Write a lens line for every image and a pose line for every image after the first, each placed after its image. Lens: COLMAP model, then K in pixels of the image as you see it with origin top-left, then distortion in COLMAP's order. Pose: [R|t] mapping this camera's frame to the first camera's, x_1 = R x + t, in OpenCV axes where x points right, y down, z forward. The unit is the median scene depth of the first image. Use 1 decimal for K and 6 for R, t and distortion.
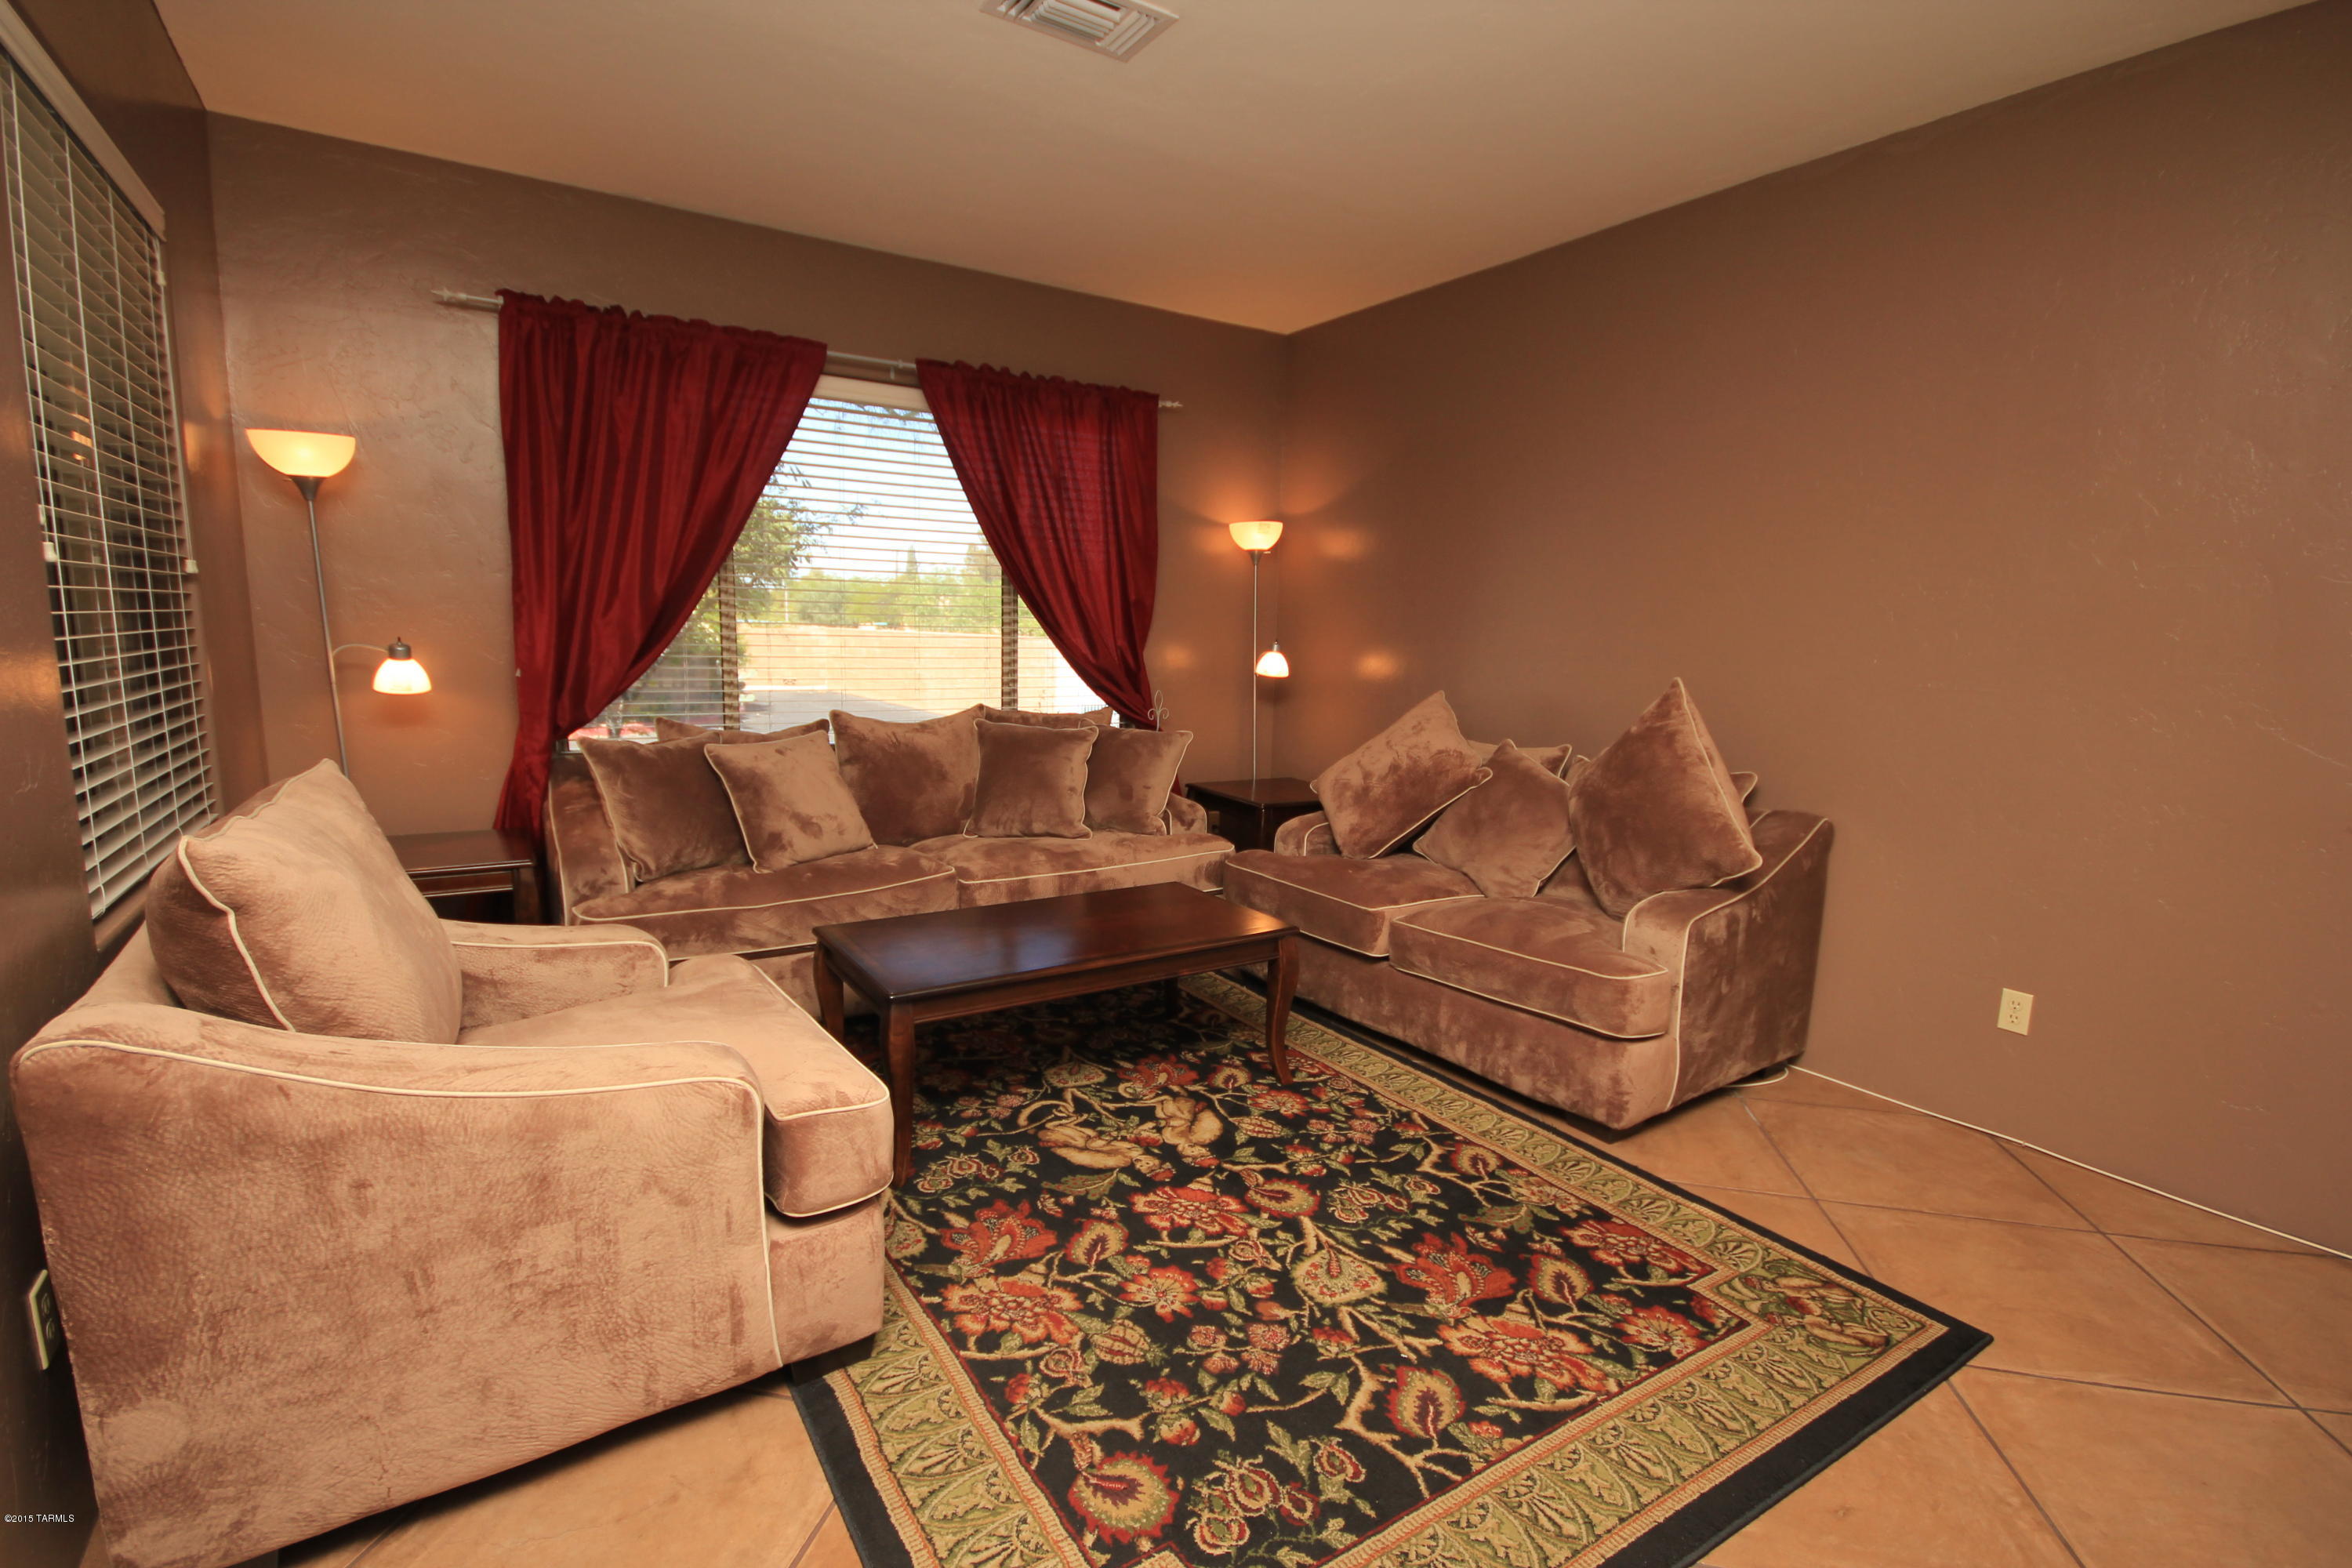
lens RADIAL K [[1075.7, 0, 1168.7], [0, 1075.7, 779.2], [0, 0, 1]] dist [0.003784, -0.006989]
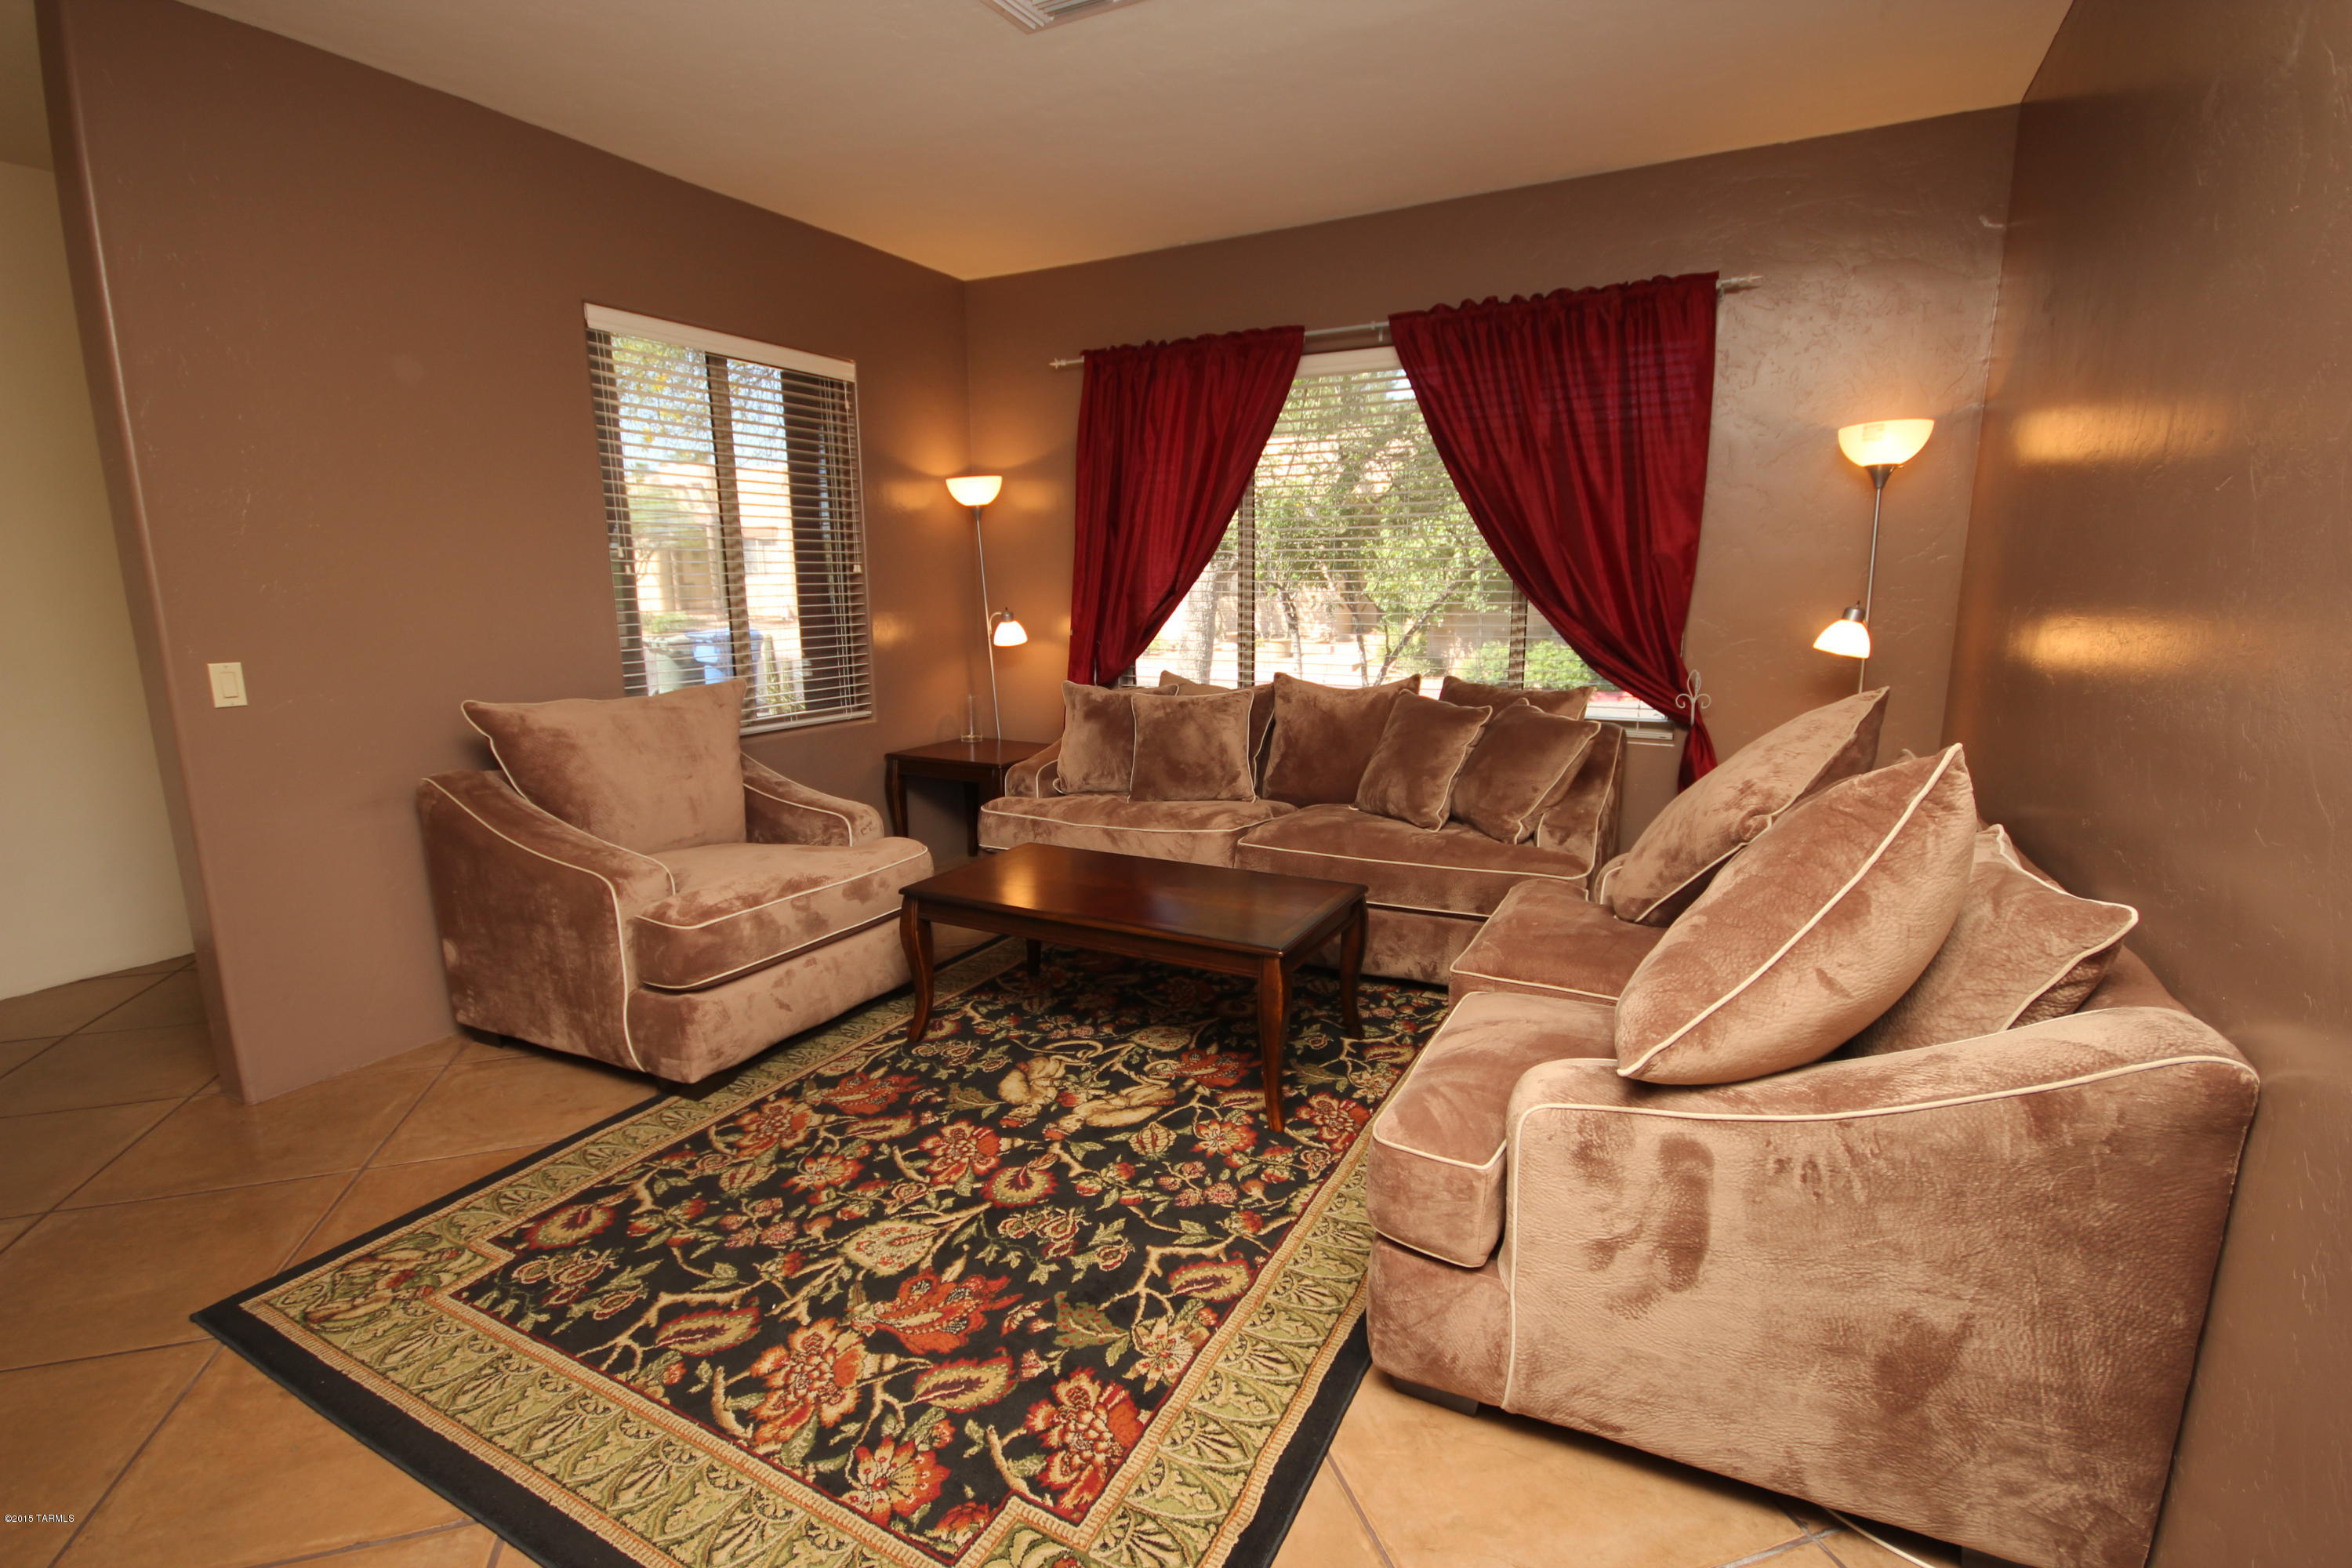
lens RADIAL K [[1075.7, 0, 1180.0], [0, 1075.7, 785.9], [0, 0, 1]] dist [0.003784, -0.006989]
pose [[0.494196, 0.134587, -0.858869, 1.063545], [-0.102926, 0.990053, 0.095920, -0.083335], [0.863236, 0.040997, 0.503133, 0.689969]]
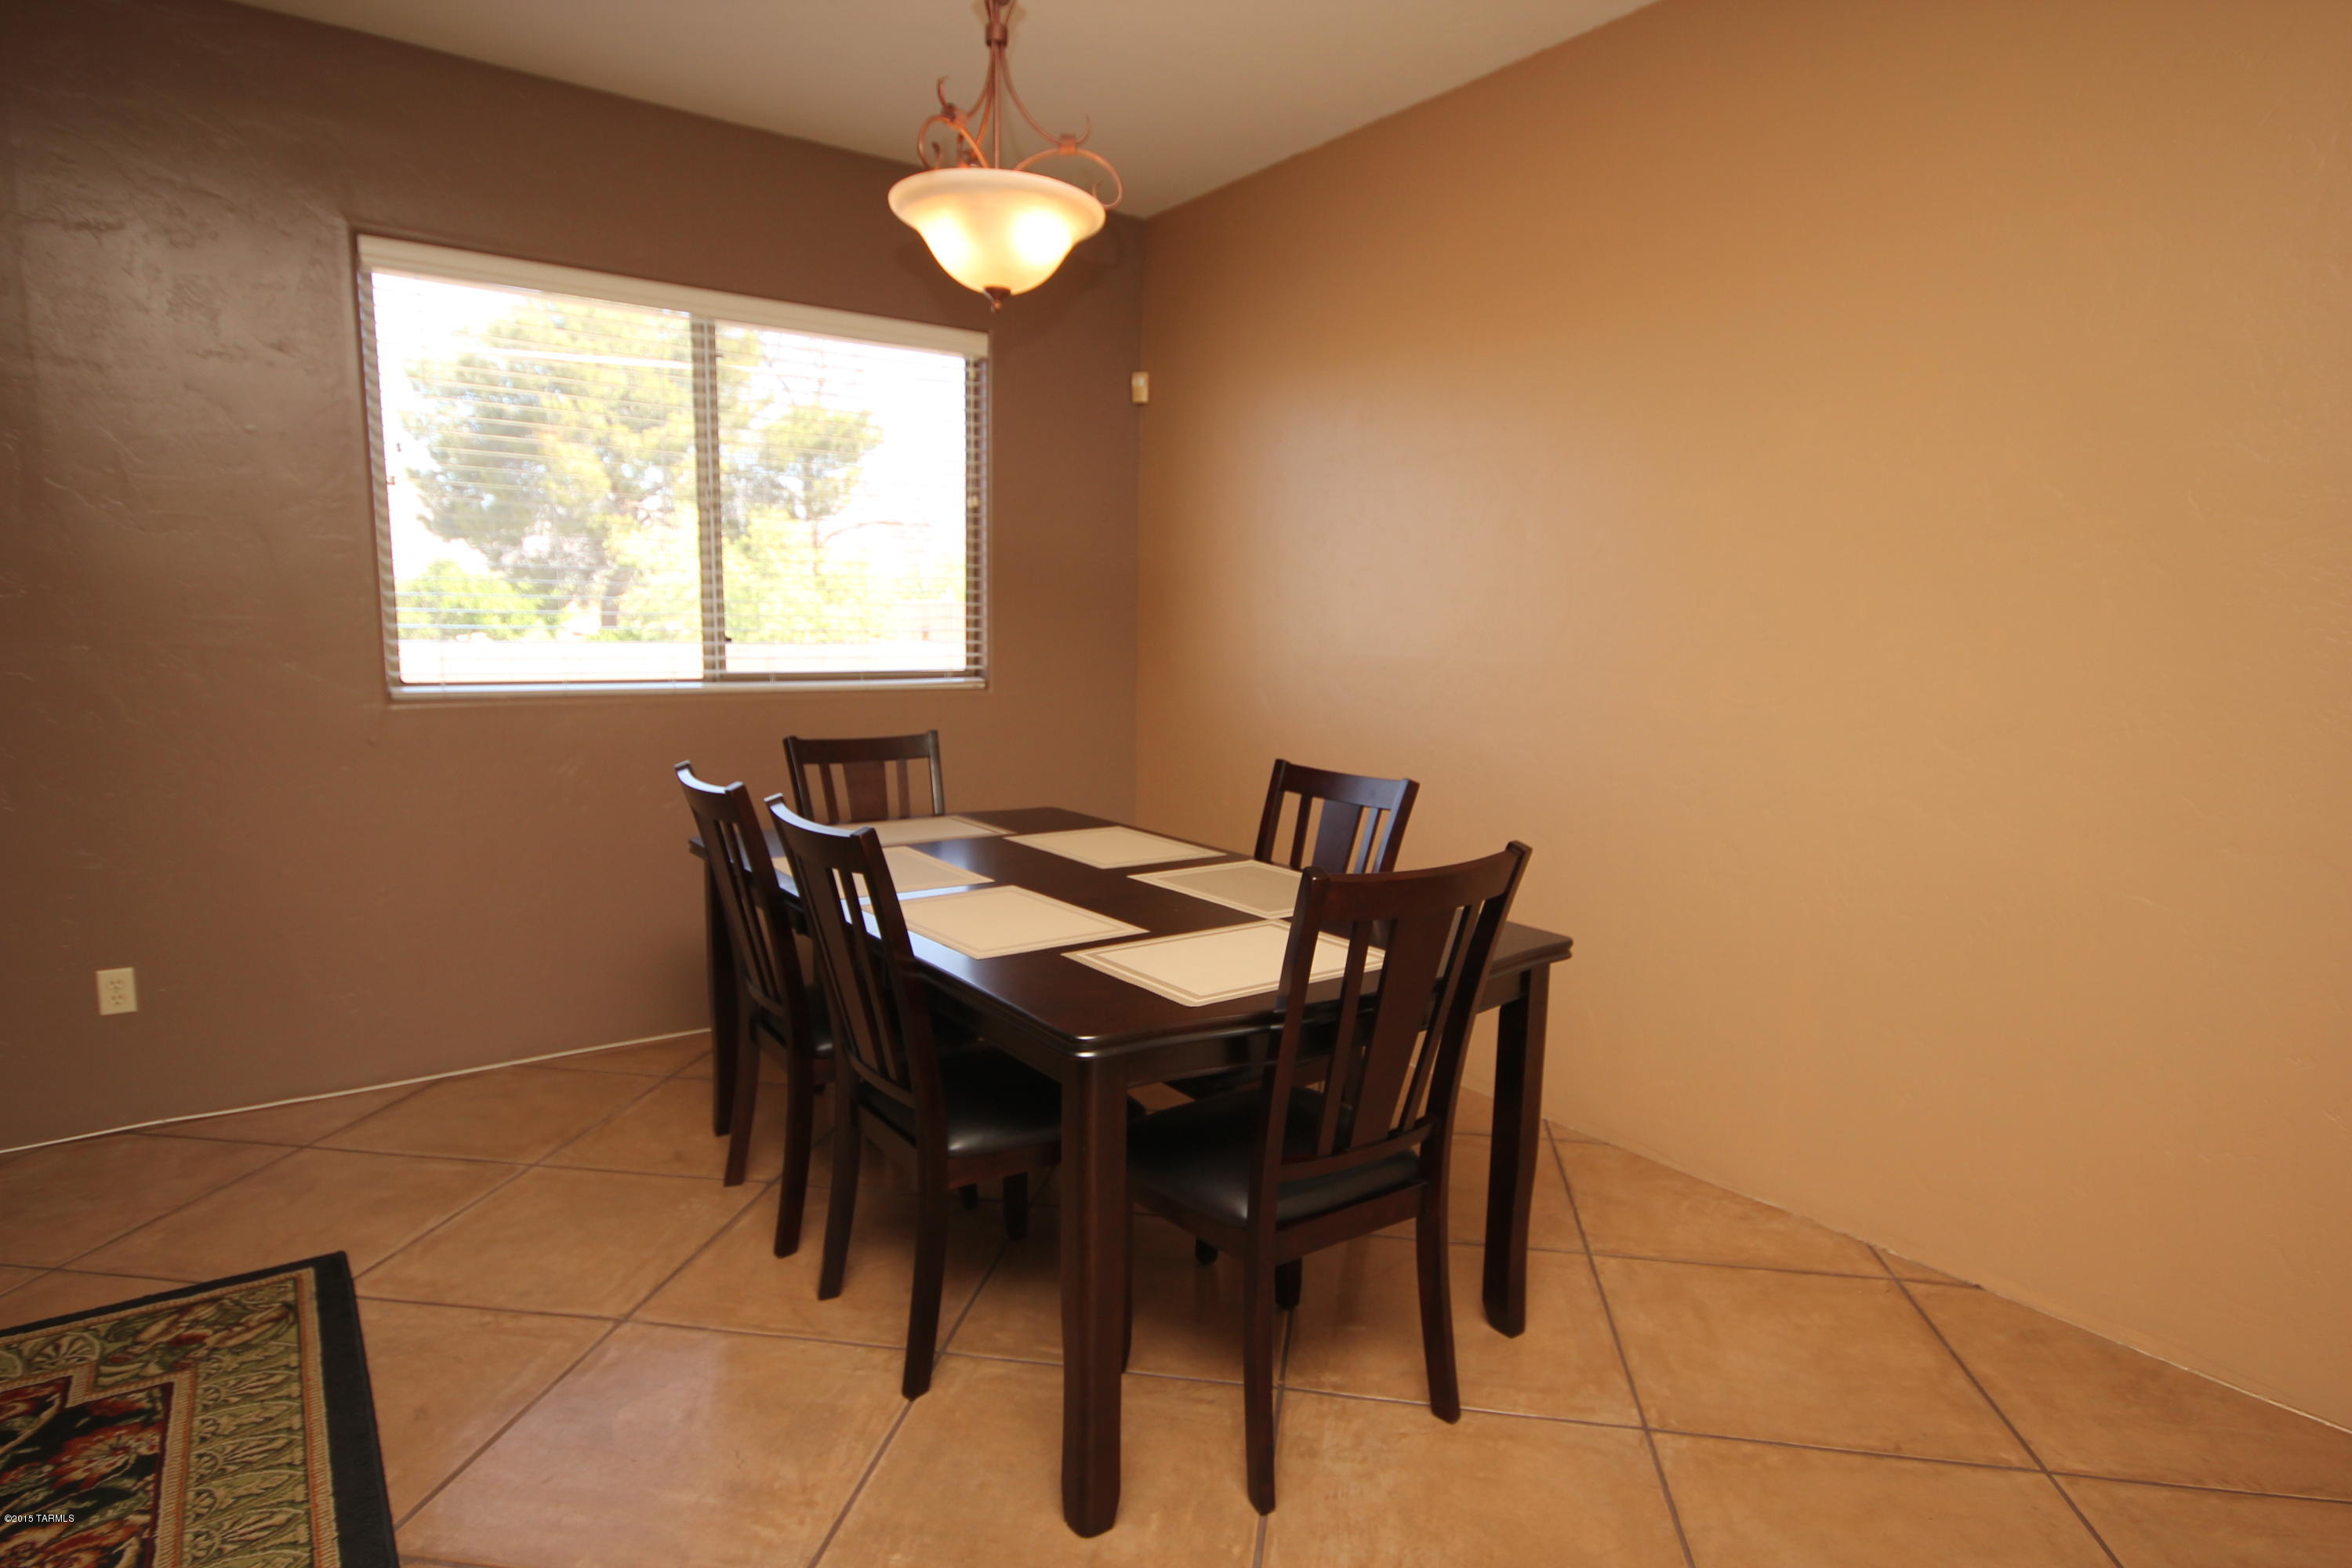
lens RADIAL K [[1288.7, 0, 1183.4], [0, 1288.7, 784.9], [0, 0, 1]] dist [0.005009, -0.000276]
pose [[-0.068020, -0.150613, 0.986250, -0.429619], [0.117862, 0.980404, 0.157849, -0.029624], [-0.990698, 0.126978, -0.048936, 0.170621]]
